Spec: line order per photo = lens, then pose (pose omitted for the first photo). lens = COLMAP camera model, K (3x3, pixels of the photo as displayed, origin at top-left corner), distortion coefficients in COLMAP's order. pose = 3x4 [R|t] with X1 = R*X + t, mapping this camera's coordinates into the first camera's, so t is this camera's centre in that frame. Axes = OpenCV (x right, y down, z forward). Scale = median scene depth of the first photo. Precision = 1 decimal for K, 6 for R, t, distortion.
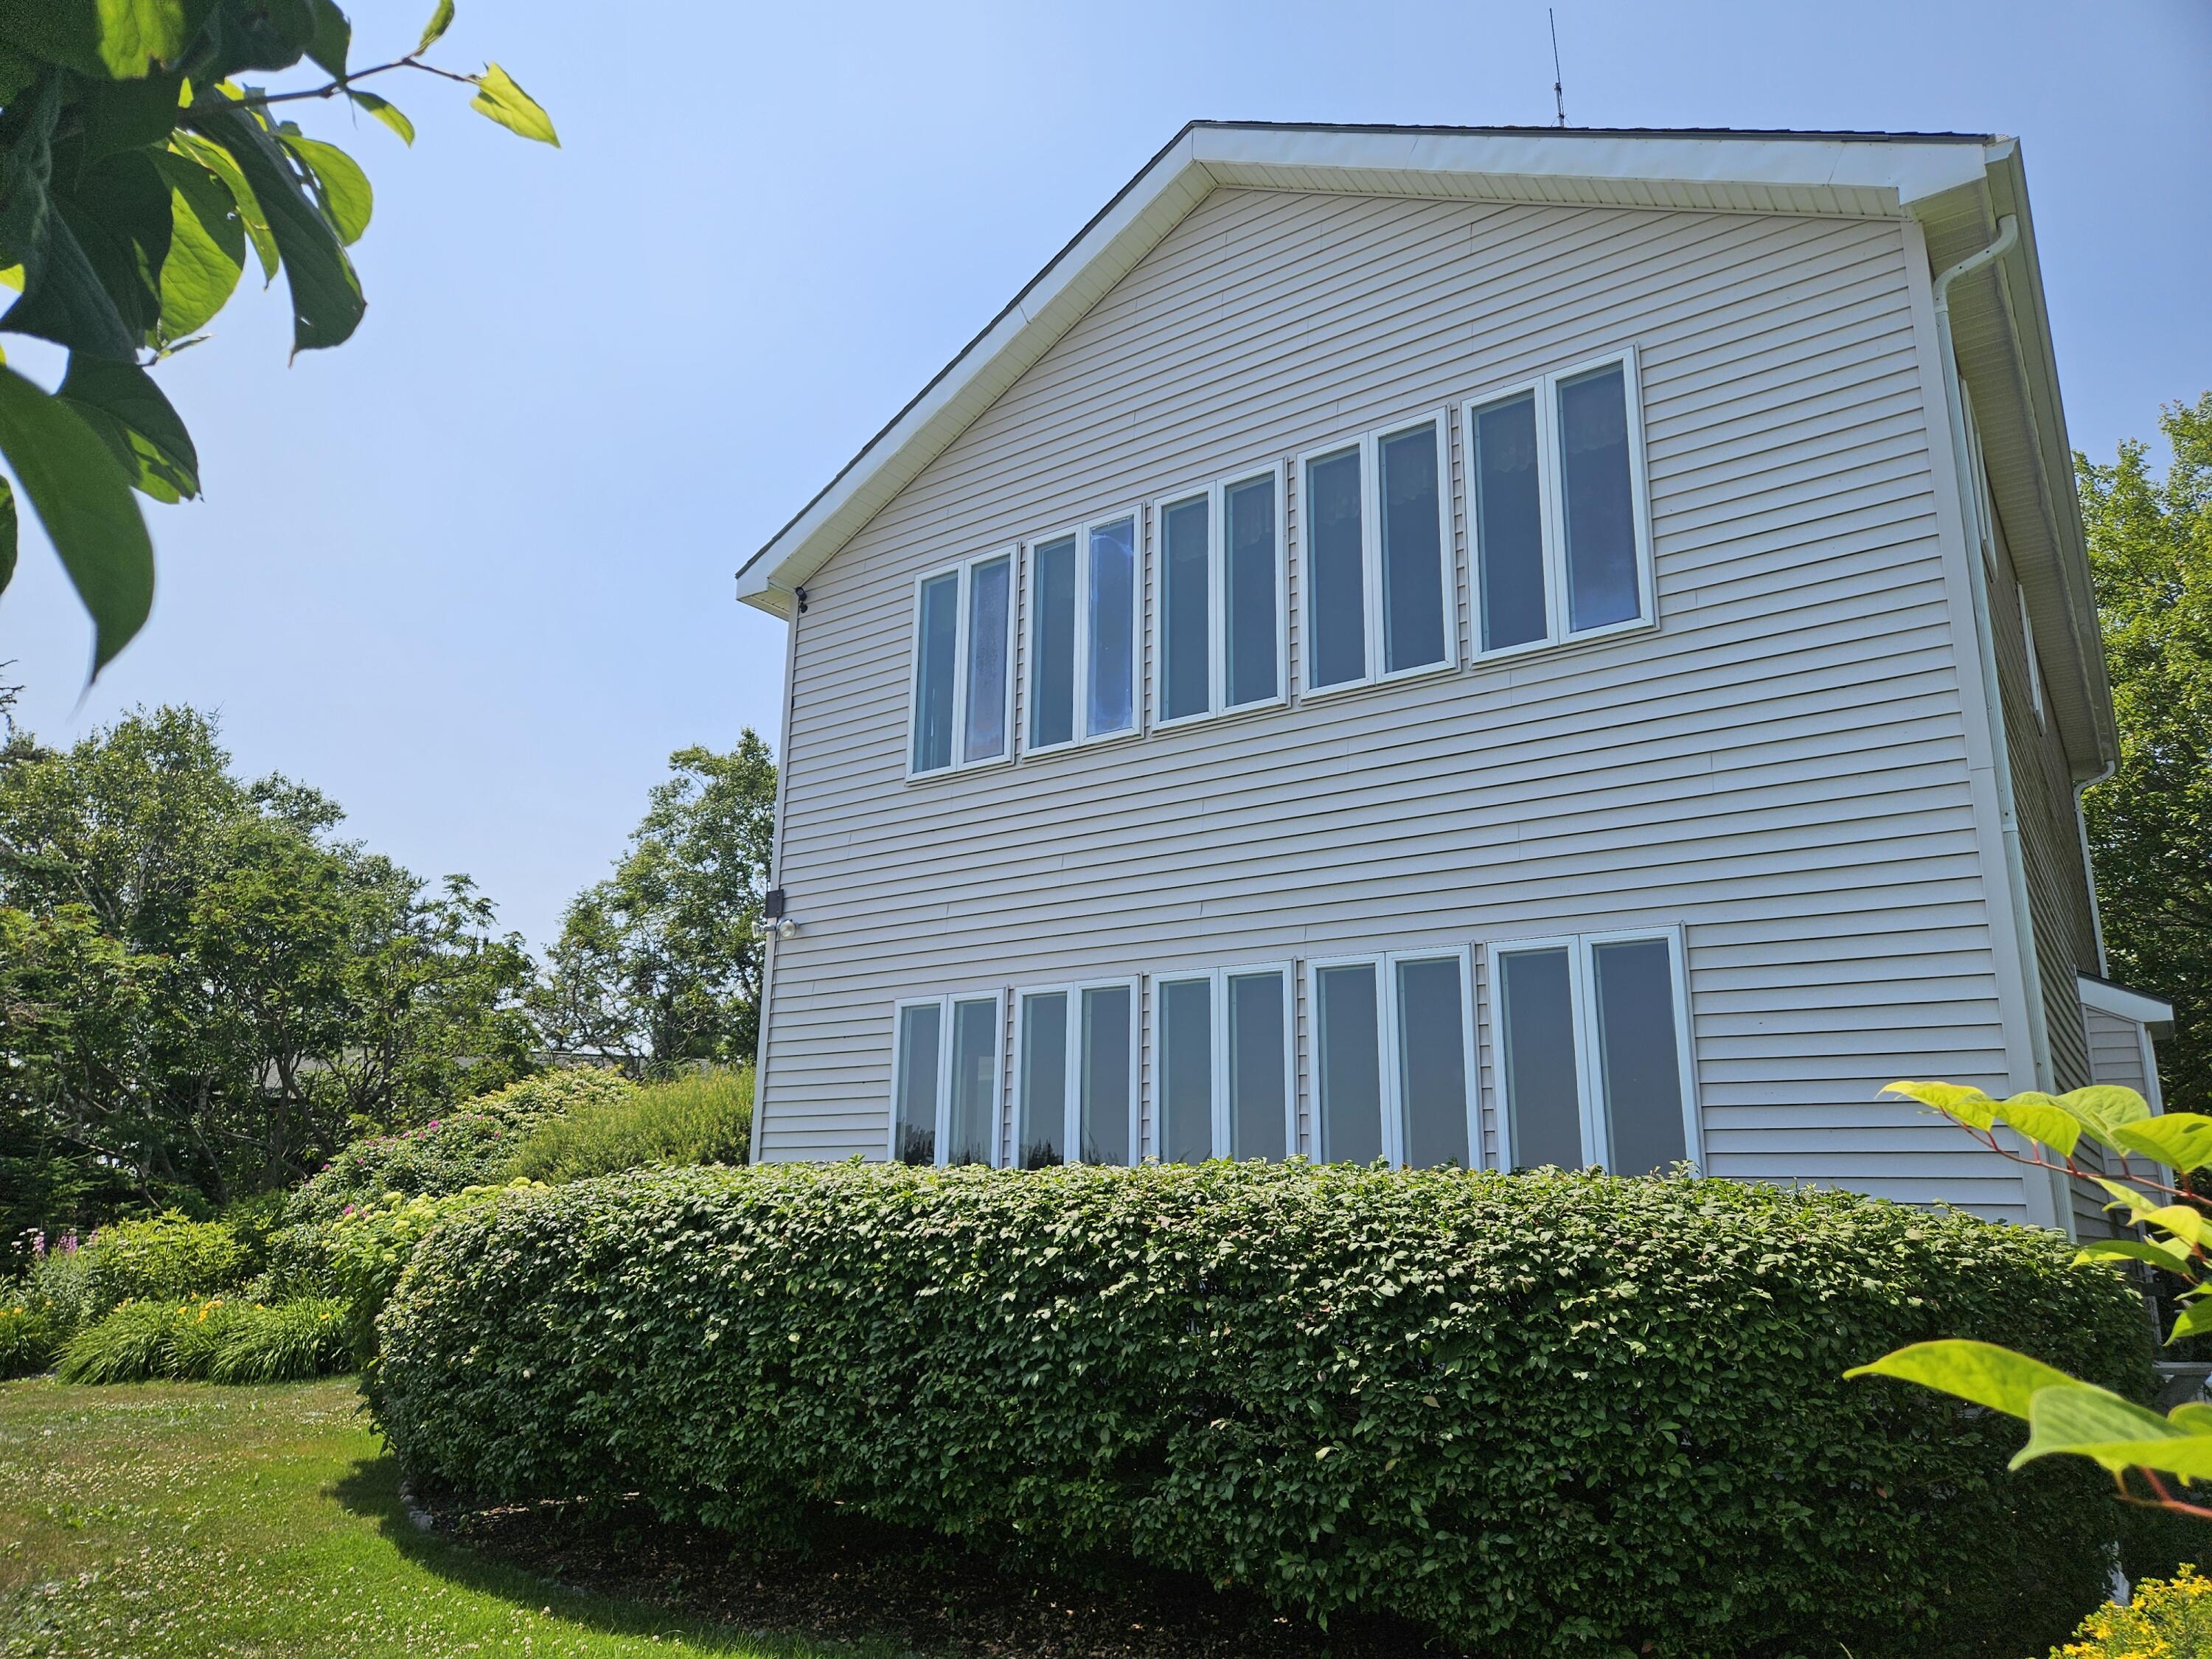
lens RADIAL K [[1482.8, 0, 1100.9], [0, 1482.8, 837.9], [0, 0, 1]] dist [0.054919, -0.013957]
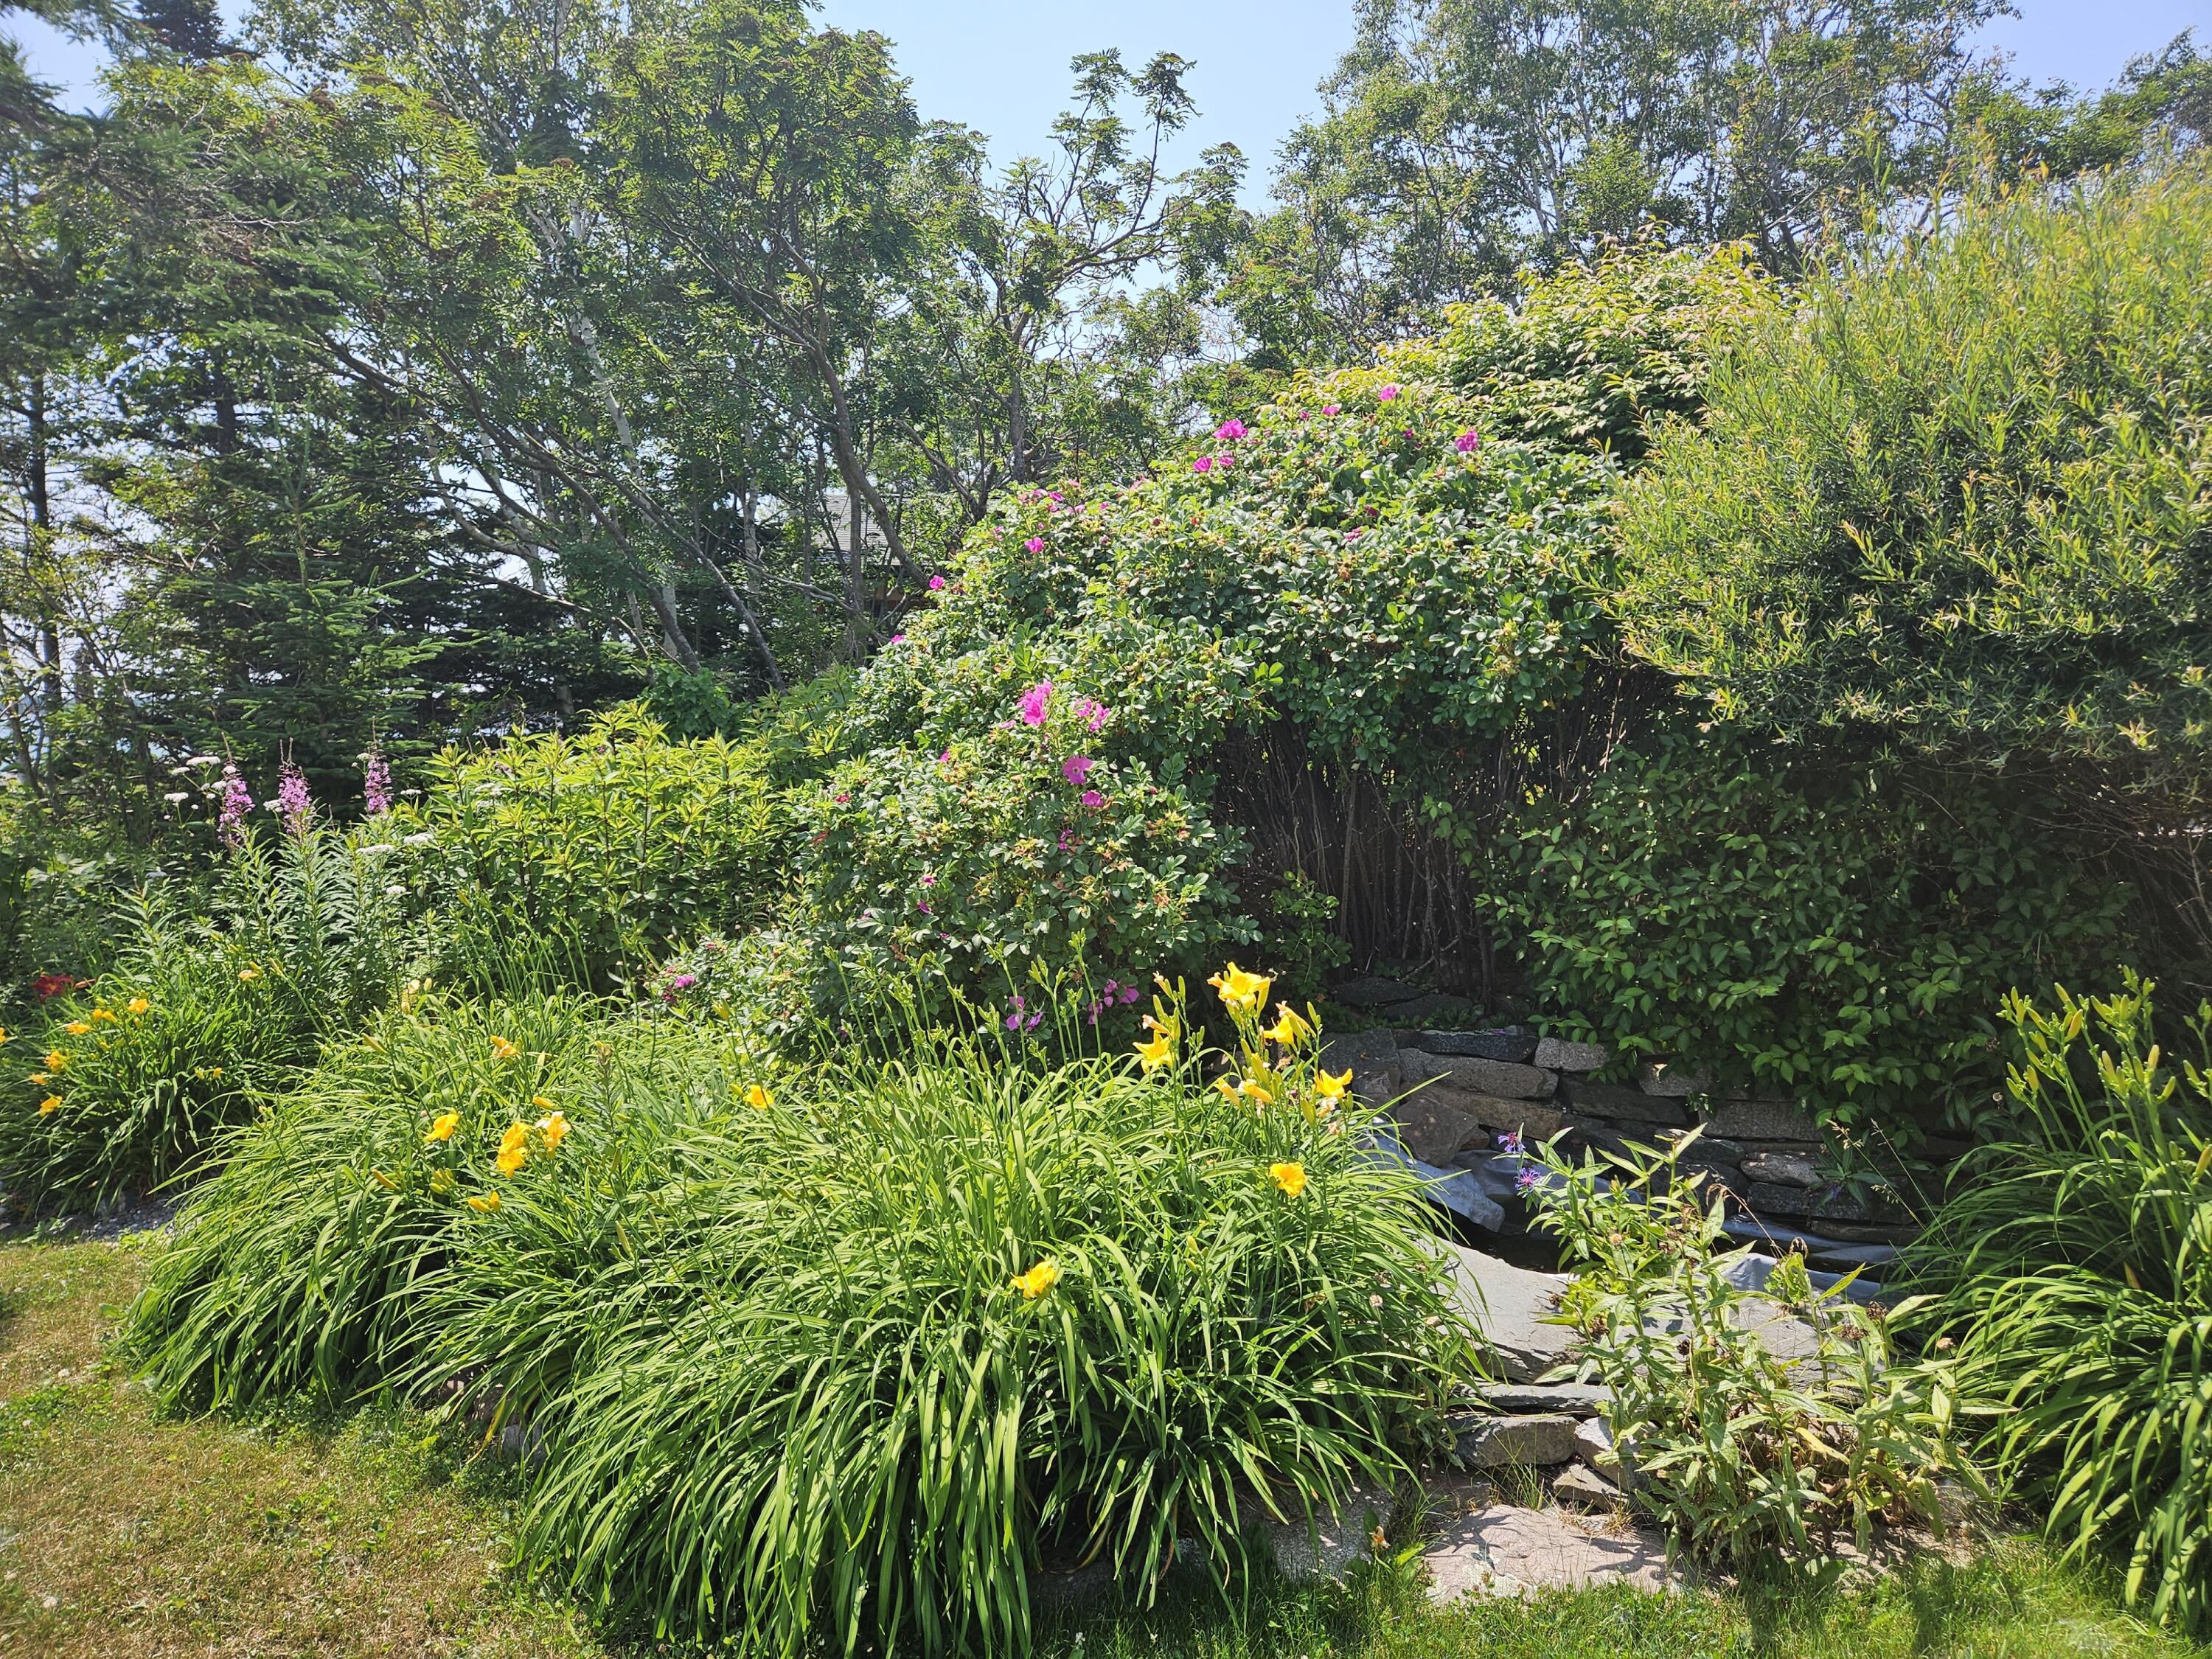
lens RADIAL K [[1482.8, 0, 1105.2], [0, 1482.8, 827.9], [0, 0, 1]] dist [0.054919, -0.013957]
pose [[0.937361, 0.020337, -0.347767, -0.378639], [0.088209, 0.951904, 0.293425, 0.184033], [0.337008, -0.305721, 0.890483, 0.732038]]
